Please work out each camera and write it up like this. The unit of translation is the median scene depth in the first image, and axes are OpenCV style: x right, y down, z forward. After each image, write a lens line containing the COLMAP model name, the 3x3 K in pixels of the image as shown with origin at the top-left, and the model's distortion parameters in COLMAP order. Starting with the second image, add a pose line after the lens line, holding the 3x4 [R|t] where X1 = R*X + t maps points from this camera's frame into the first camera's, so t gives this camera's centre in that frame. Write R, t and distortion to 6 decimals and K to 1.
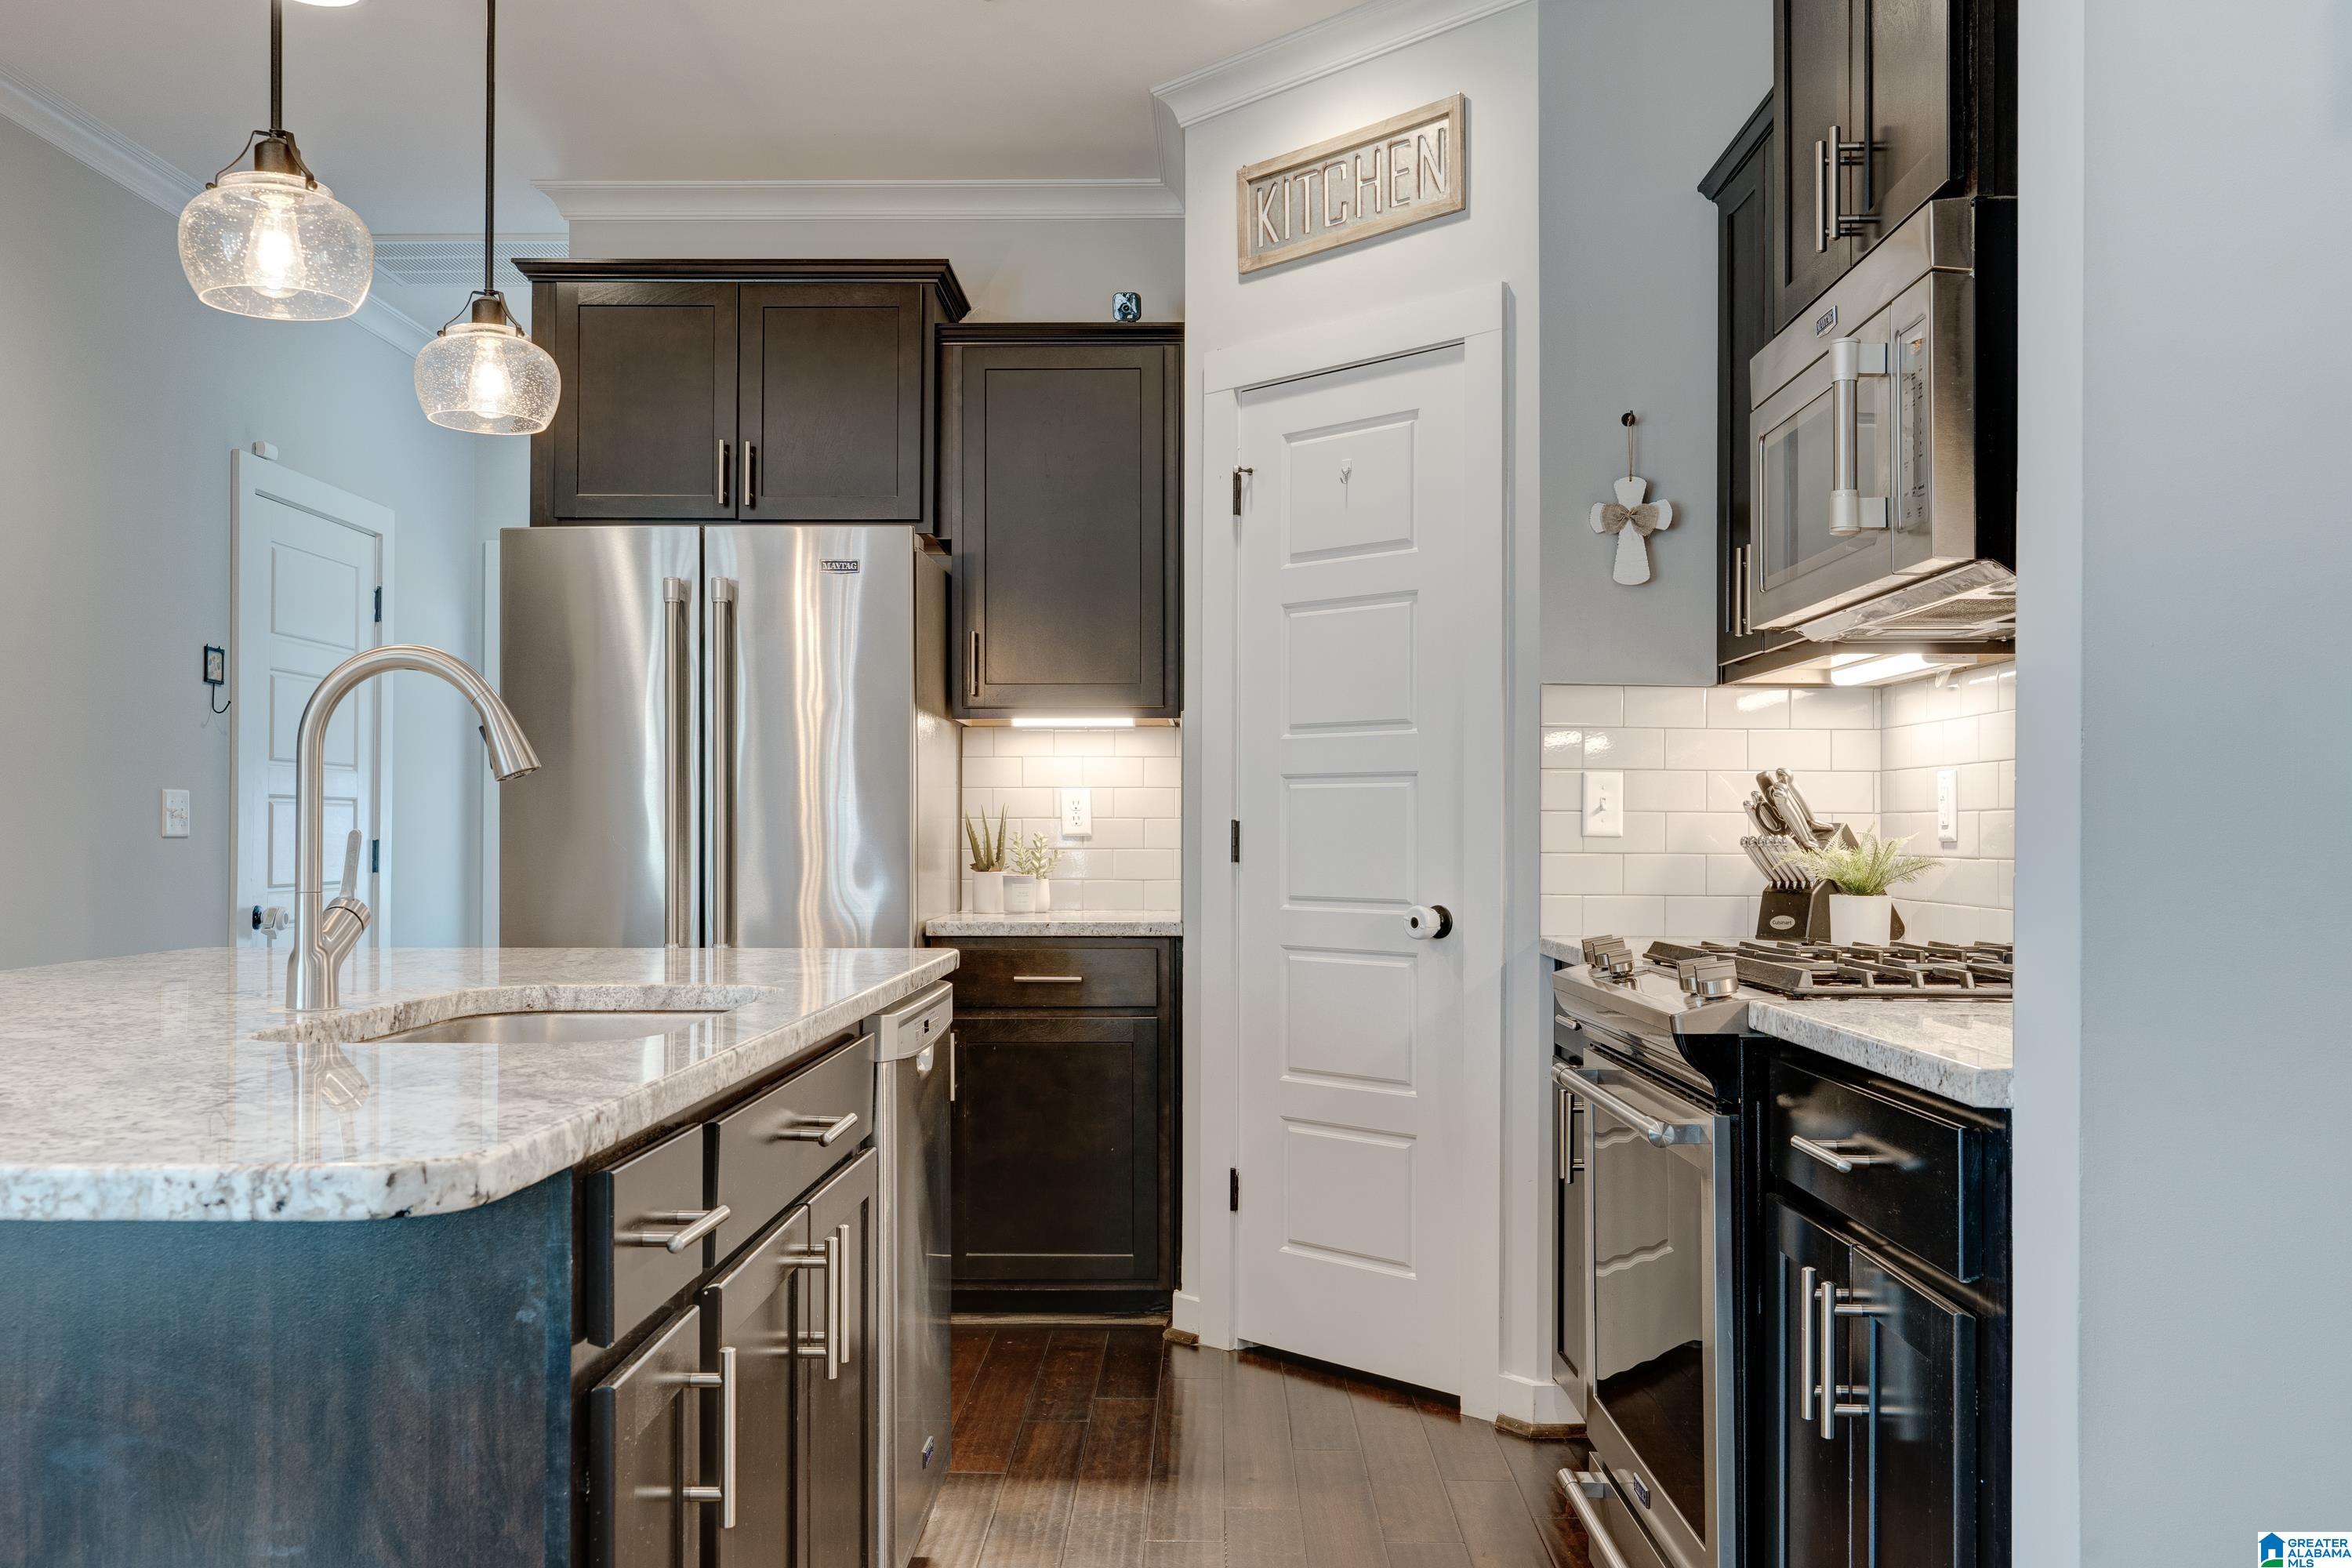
lens RADIAL K [[1970.7, 0, 1172.1], [0, 1970.7, 800.8], [0, 0, 1]] dist [0.009495, 0.004717]
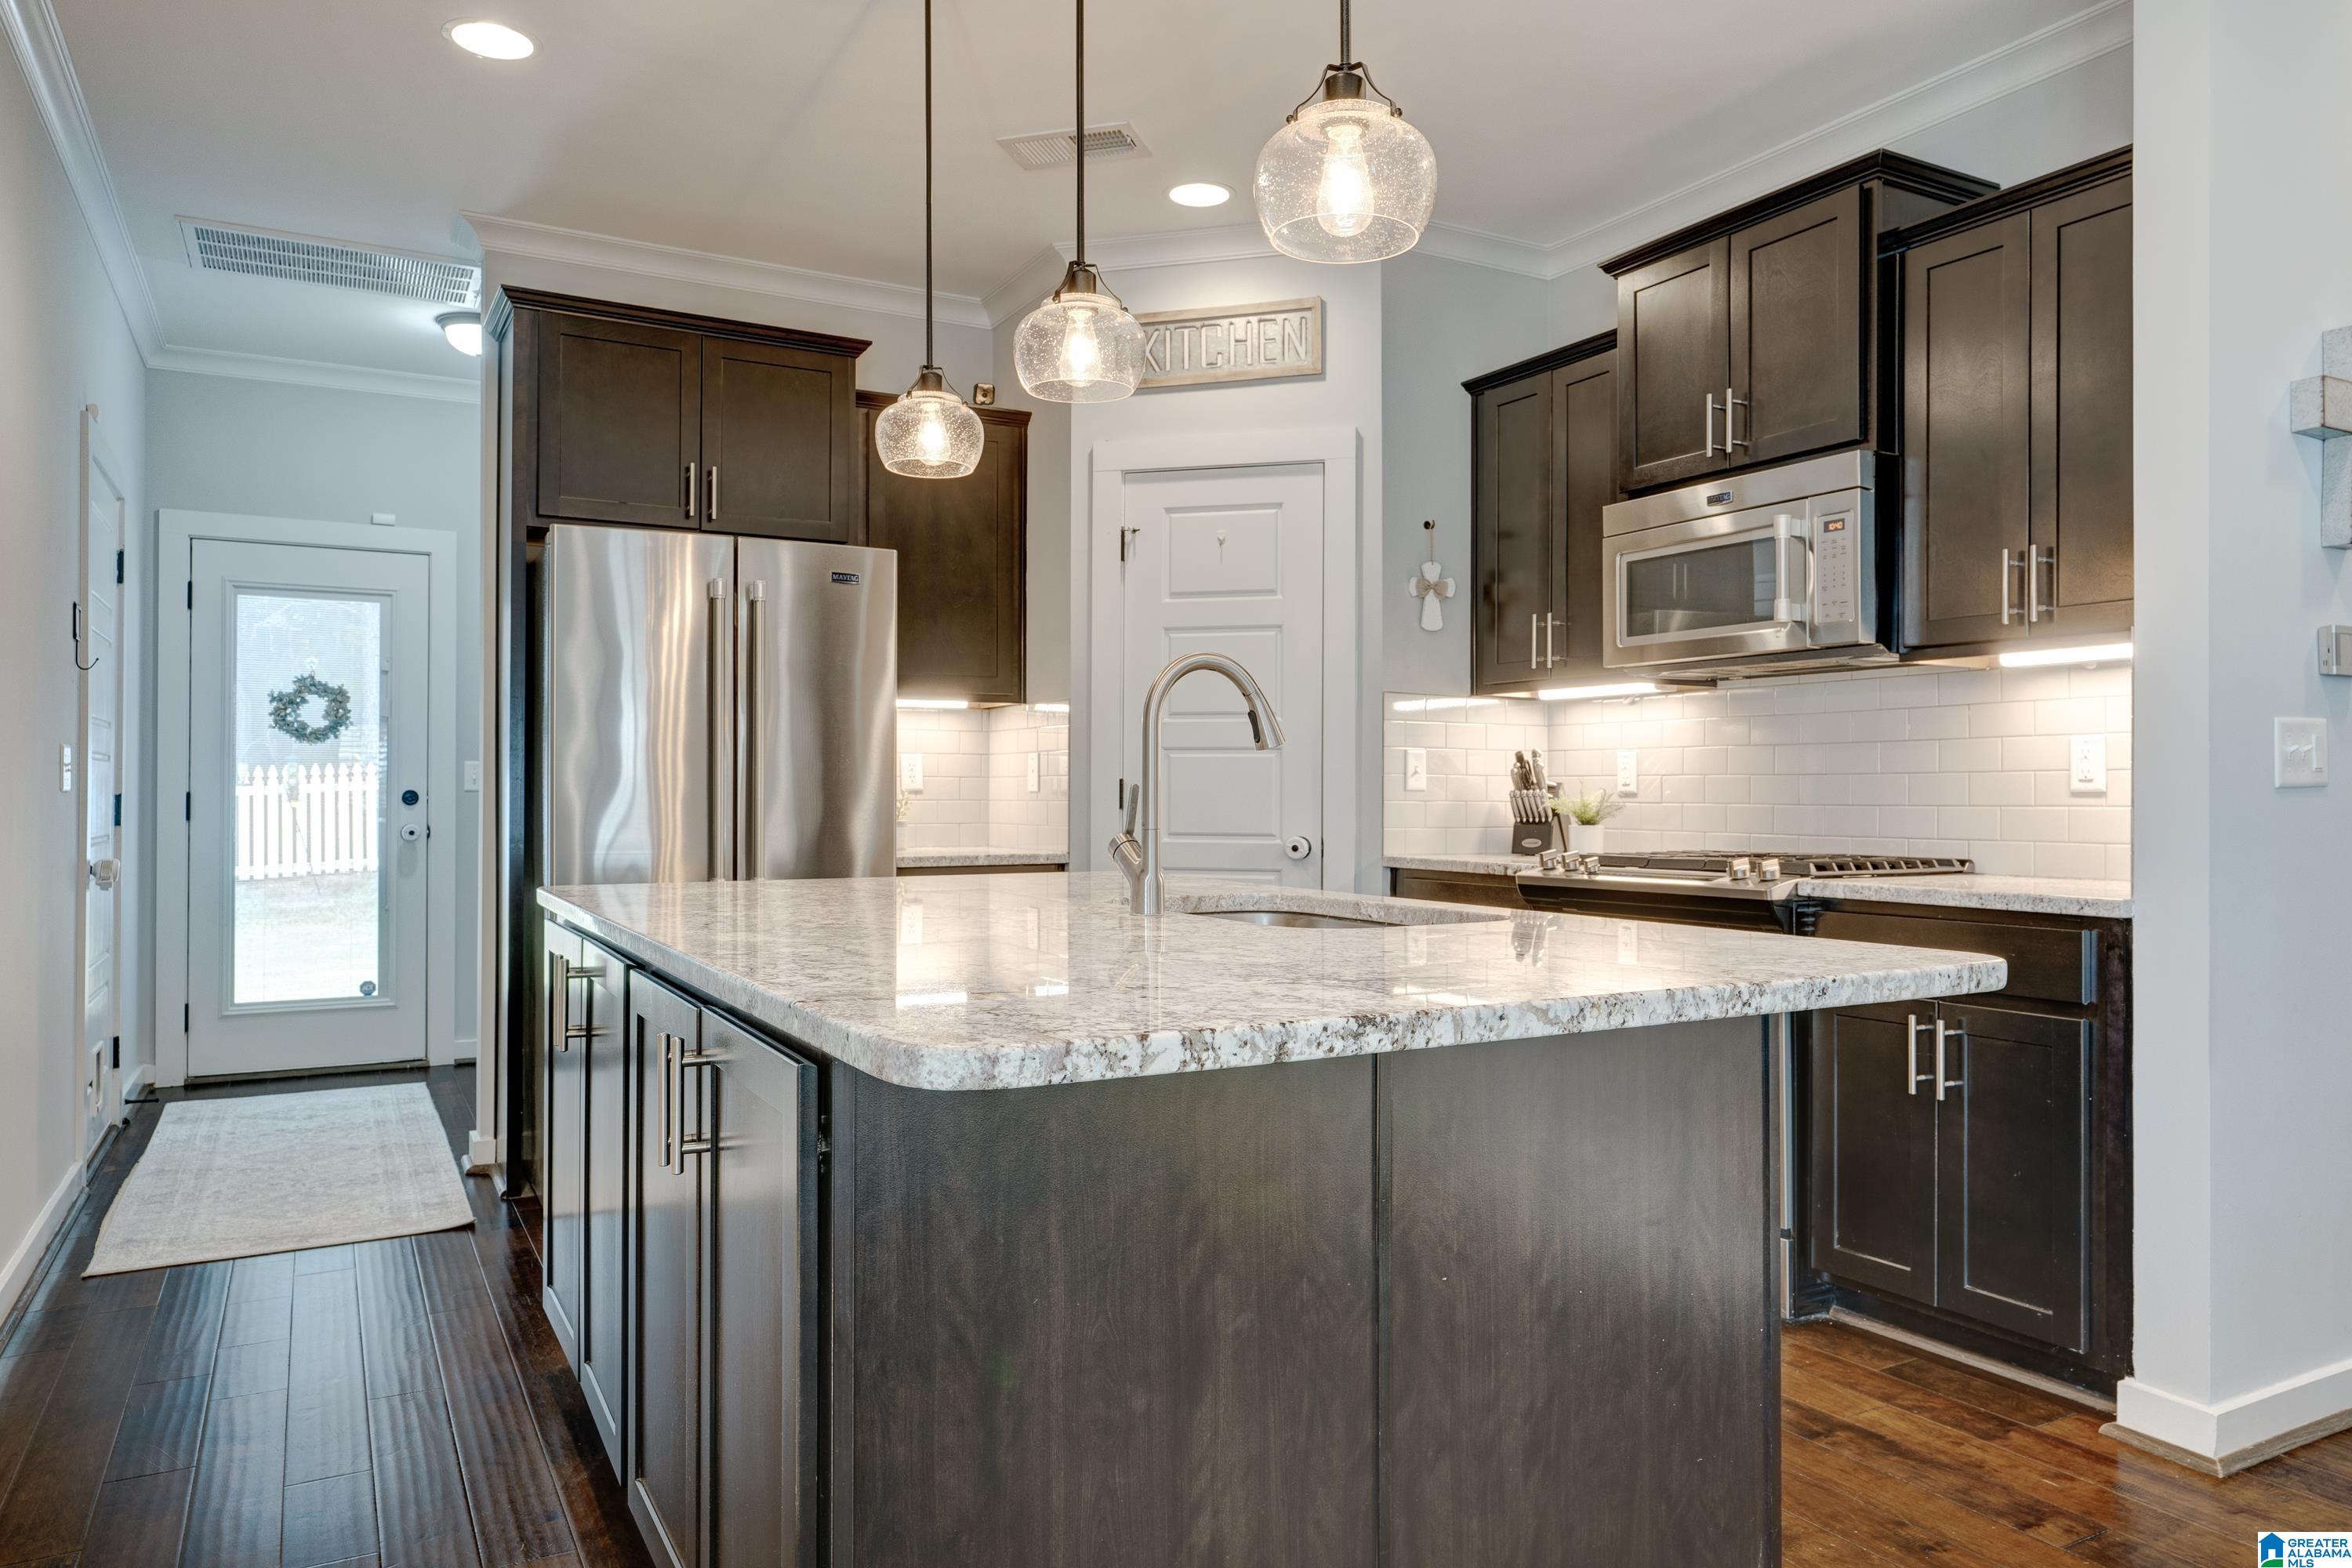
lens RADIAL K [[1533.2, 0, 1177.0], [0, 1533.2, 779.2], [0, 0, 1]] dist [-0.005777, -0.000839]
pose [[0.859219, 0.004758, 0.511585, -0.547213], [-0.008752, 0.999947, 0.005400, 0.004099], [-0.511533, -0.009117, 0.859216, 0.049231]]
